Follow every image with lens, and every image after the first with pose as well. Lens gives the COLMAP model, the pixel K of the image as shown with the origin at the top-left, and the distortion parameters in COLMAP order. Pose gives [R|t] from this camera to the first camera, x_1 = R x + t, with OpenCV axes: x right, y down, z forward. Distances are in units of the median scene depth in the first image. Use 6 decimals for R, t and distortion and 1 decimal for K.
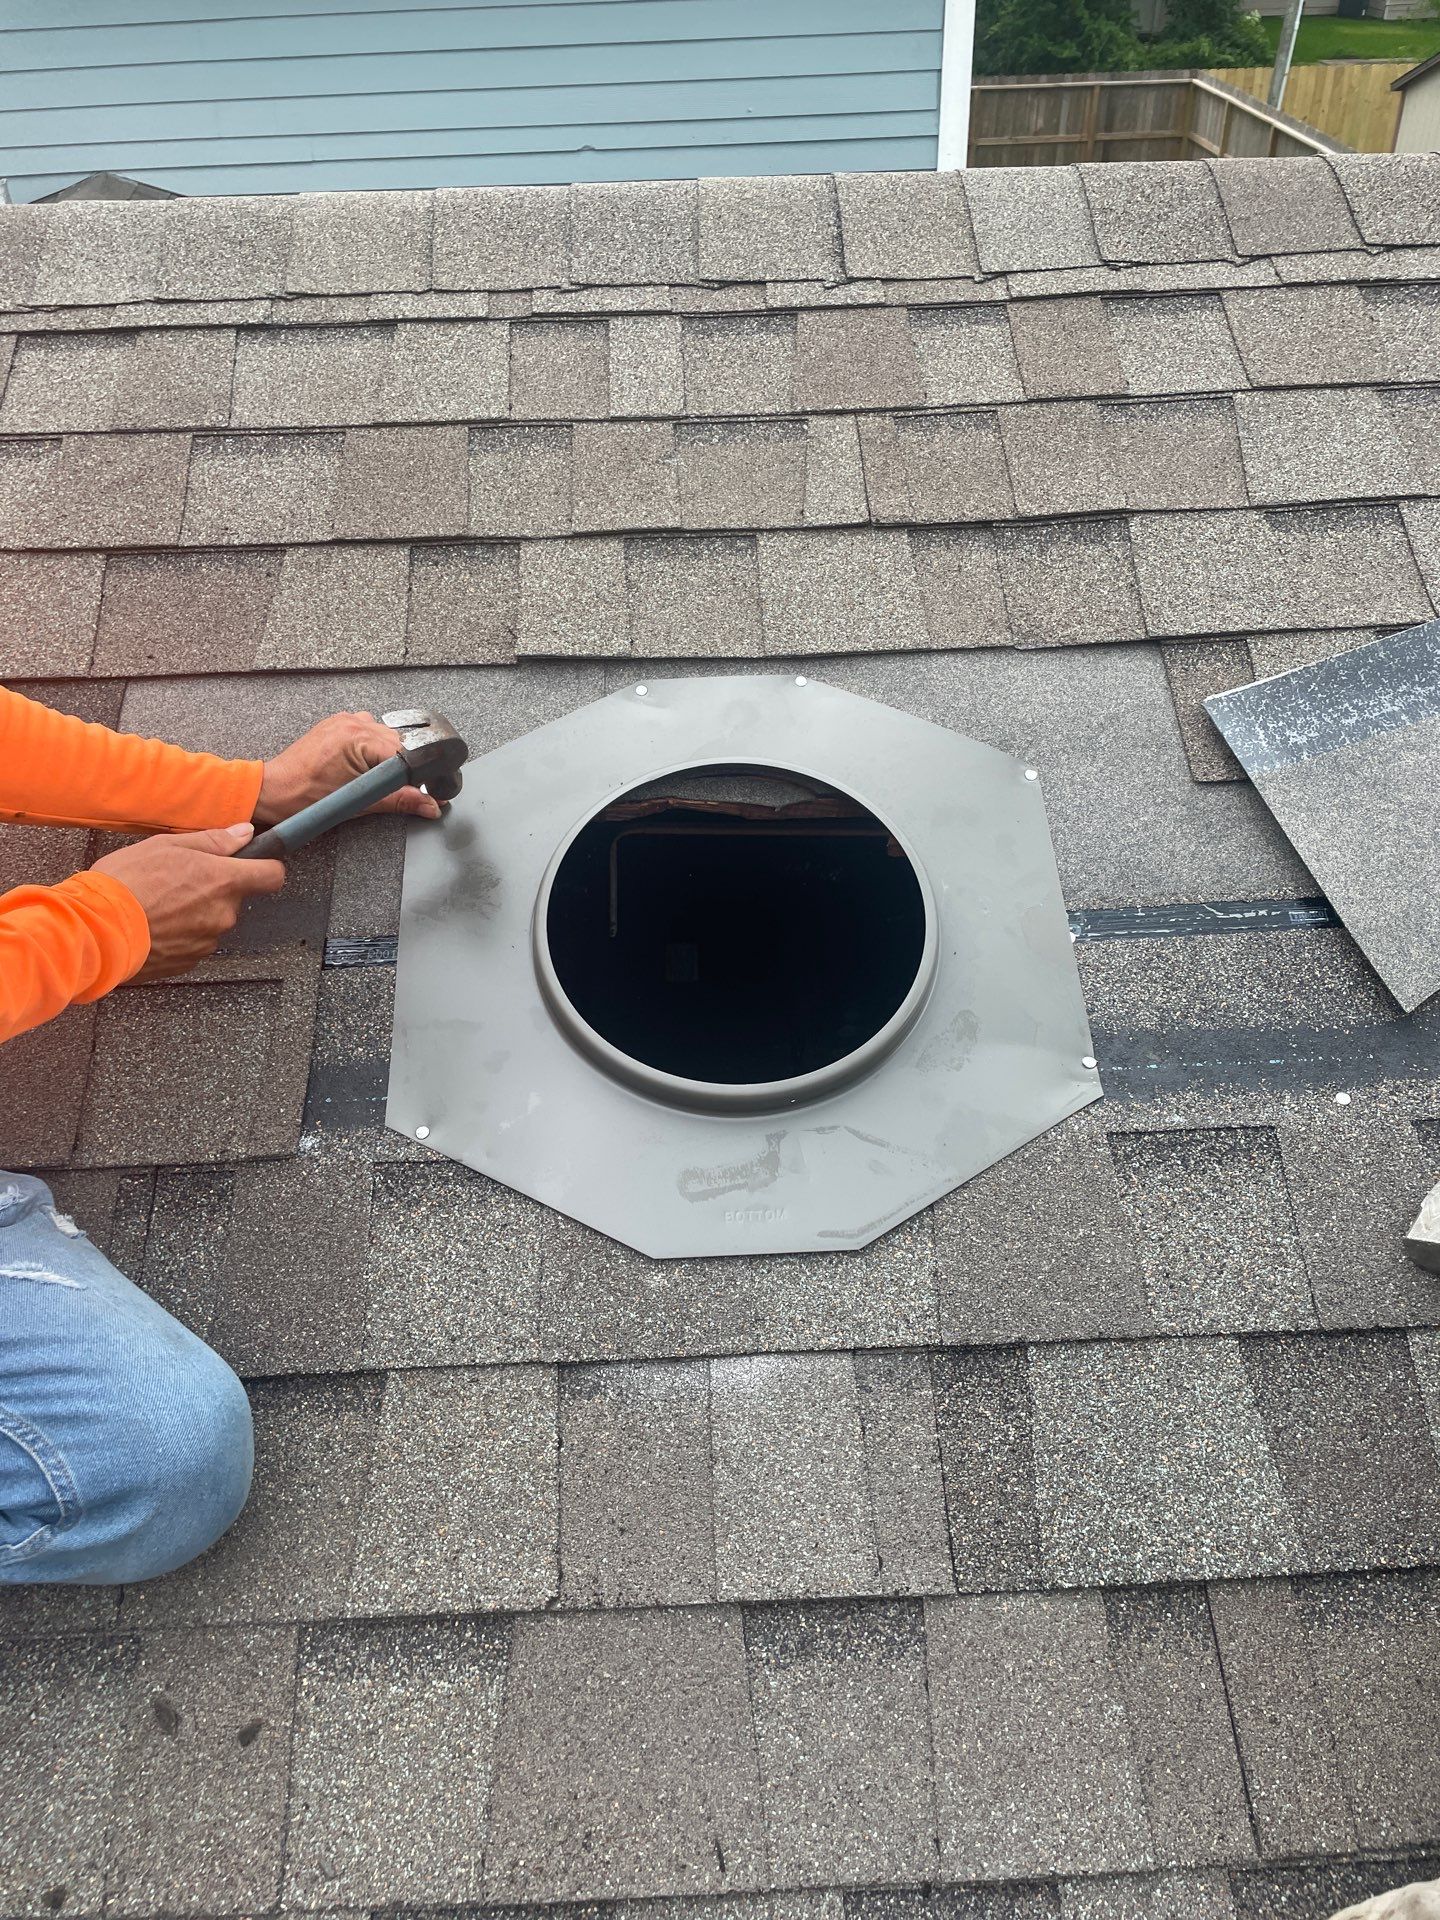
lens RADIAL K [[1452.5, 0, 718.6], [0, 1452.5, 941.4], [0, 0, 1]] dist [0.090543, -0.120943]
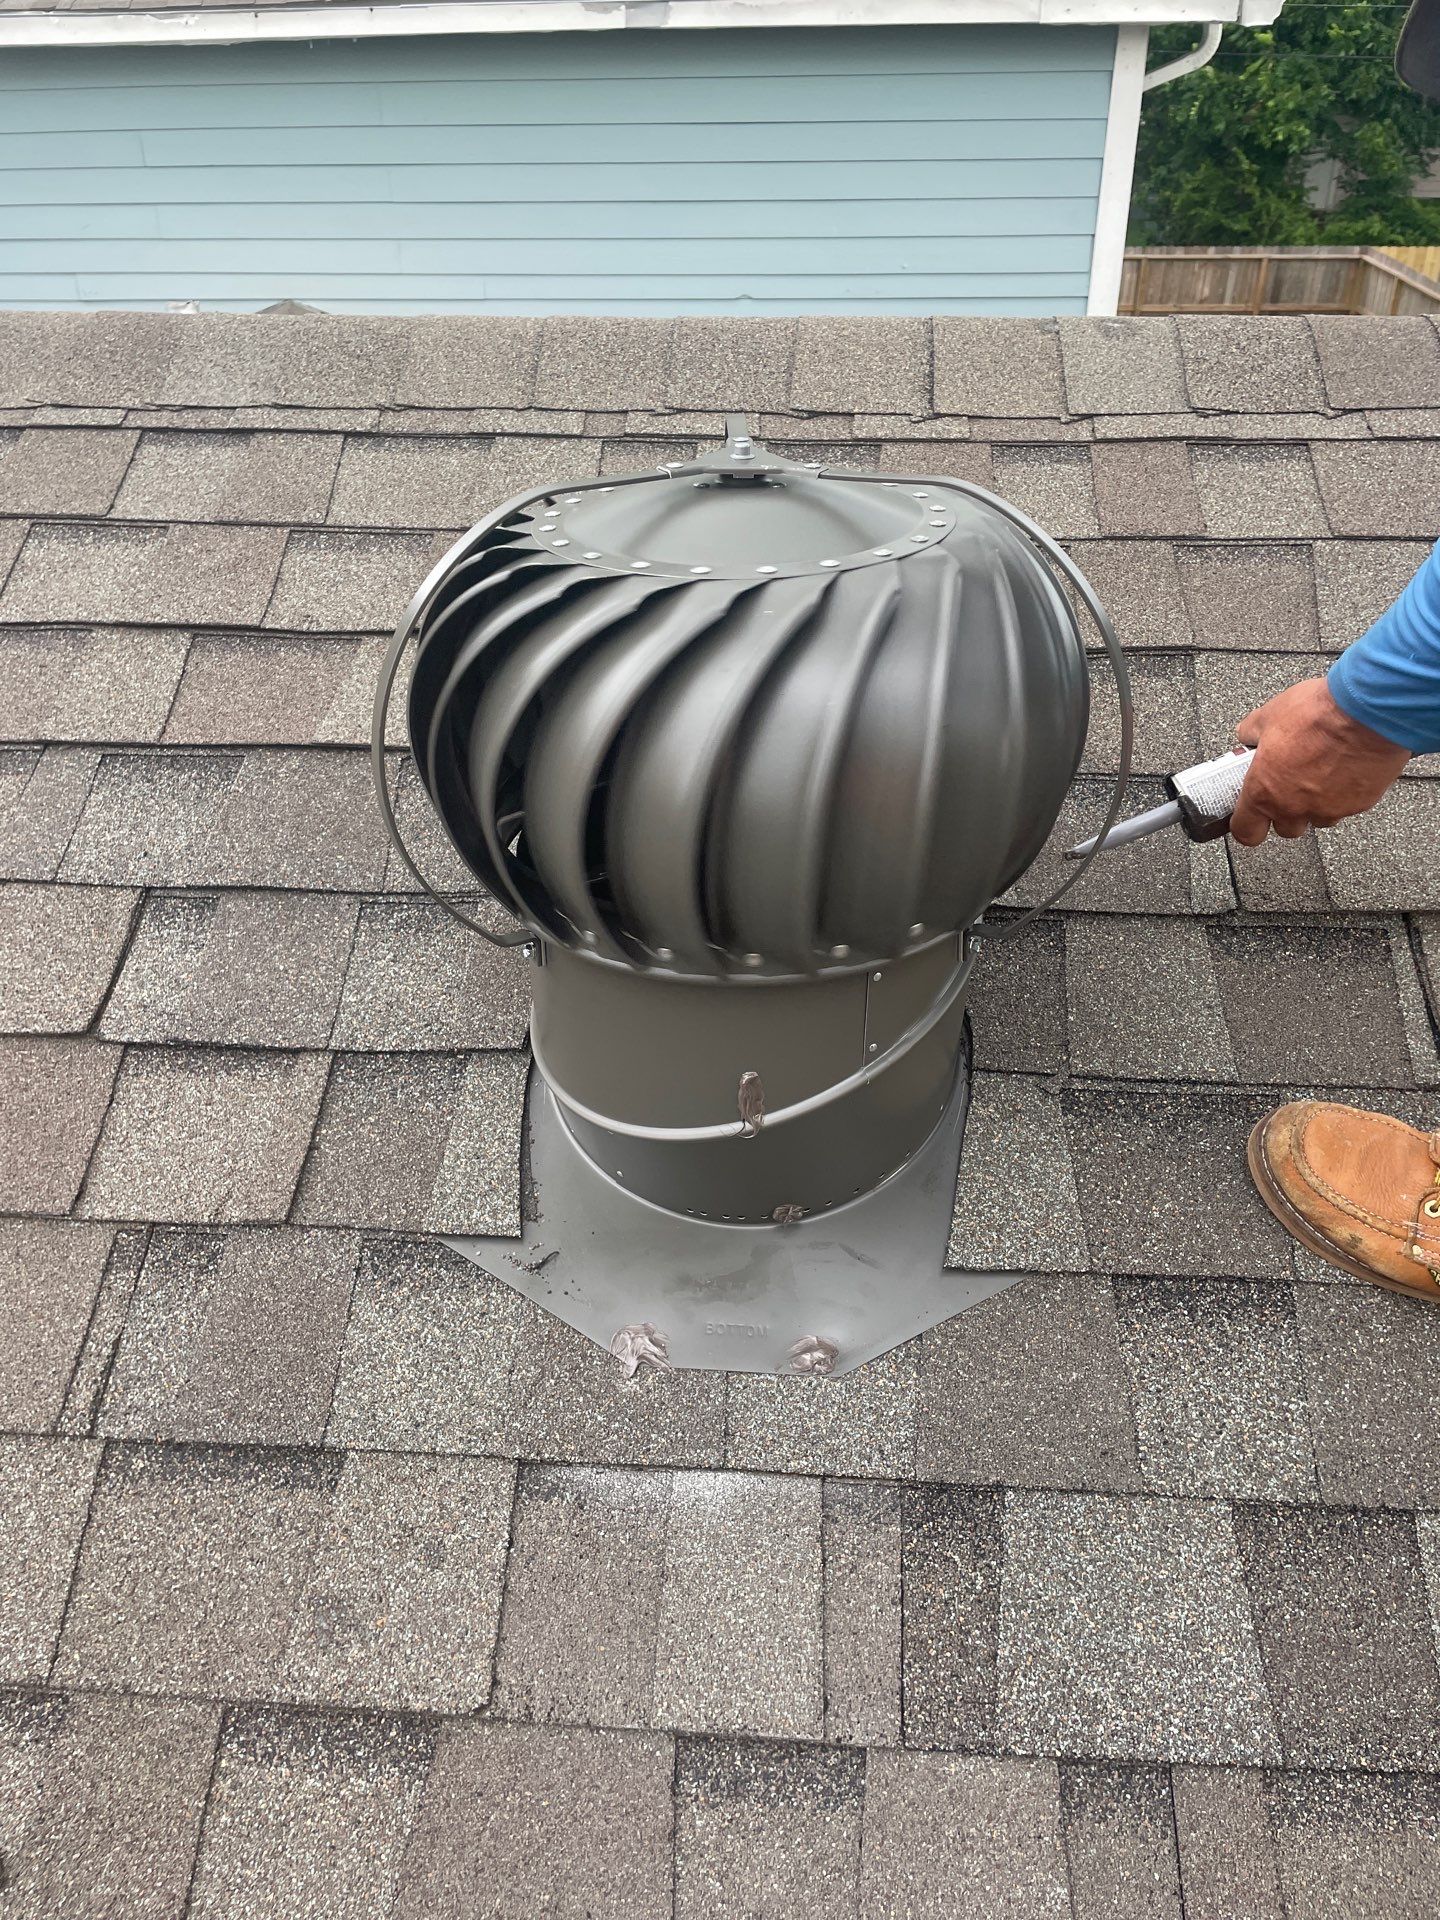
lens RADIAL K [[1459.9, 0, 724.7], [0, 1459.9, 954.8], [0, 0, 1]] dist [0.088484, -0.118271]
pose [[0.994352, 0.072382, -0.077625, 0.078655], [-0.078180, 0.994156, -0.074446, 0.015399], [0.071783, 0.080094, 0.994199, 0.004728]]
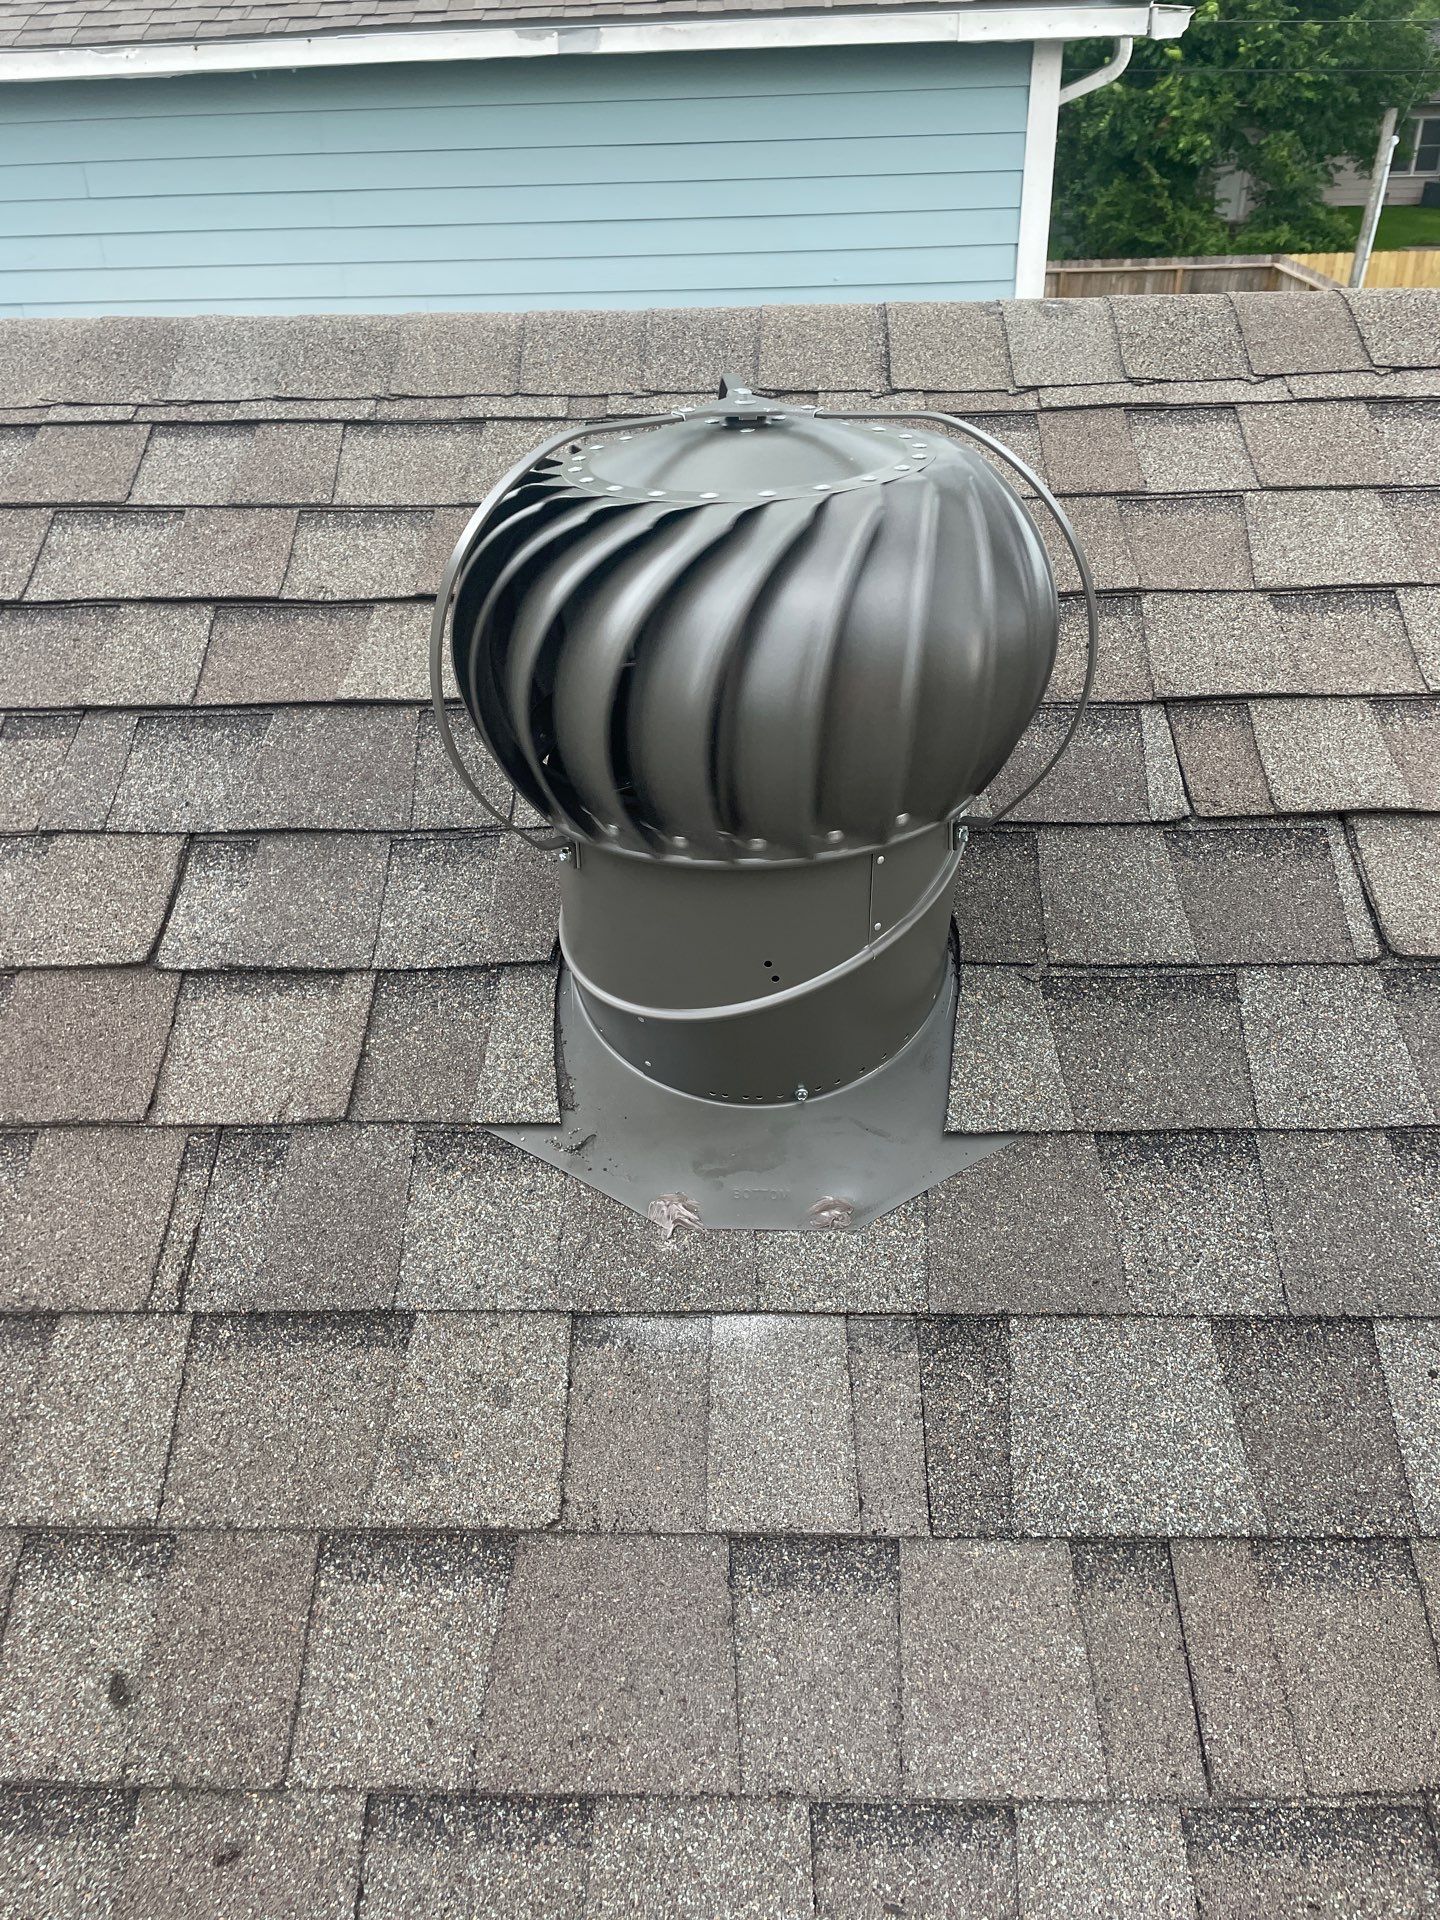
lens RADIAL K [[1452.5, 0, 718.6], [0, 1452.5, 941.4], [0, 0, 1]] dist [0.090543, -0.120943]
pose [[0.998133, 0.034485, -0.050407, 0.043446], [-0.039143, 0.994750, -0.094548, 0.111998], [0.046882, 0.096344, 0.994243, -0.097015]]
